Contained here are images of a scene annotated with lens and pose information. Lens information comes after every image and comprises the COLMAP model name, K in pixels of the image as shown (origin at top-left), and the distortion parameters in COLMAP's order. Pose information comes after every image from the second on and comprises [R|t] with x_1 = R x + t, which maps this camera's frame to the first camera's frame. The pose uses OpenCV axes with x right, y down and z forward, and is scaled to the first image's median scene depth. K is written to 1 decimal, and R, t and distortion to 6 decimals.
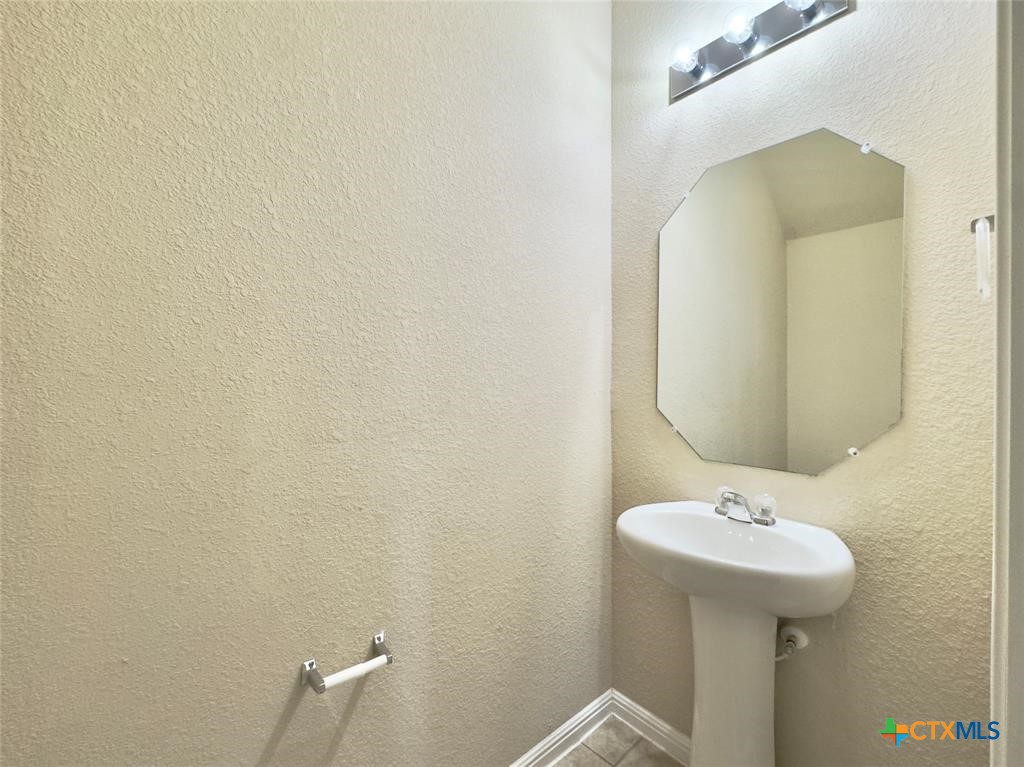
lens RADIAL K [[417.4, 0, 509.4], [0, 417.4, 380.0], [0, 0, 1]] dist [0.001296, -0.000664]
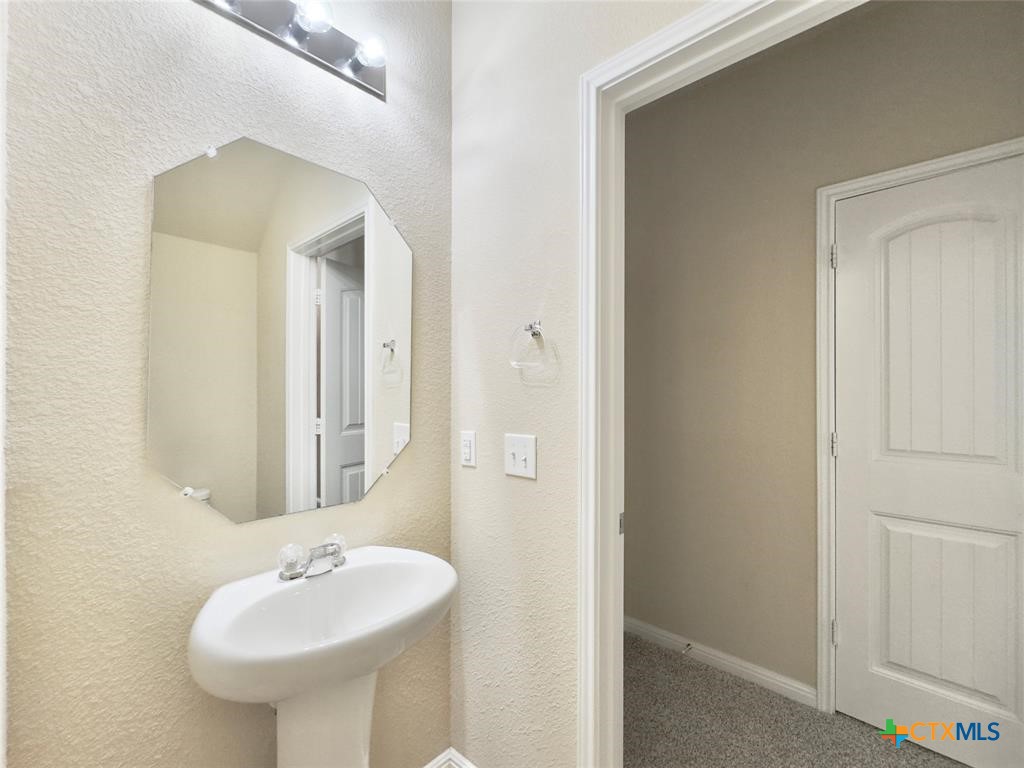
lens RADIAL K [[447.5, 0, 513.5], [0, 447.5, 387.4], [0, 0, 1]] dist [-0.012698, -0.000207]
pose [[-0.098612, 0.002883, 0.995122, -0.413239], [0.000917, 0.999996, -0.002806, -0.054872], [-0.995125, 0.000636, -0.098615, 0.656297]]
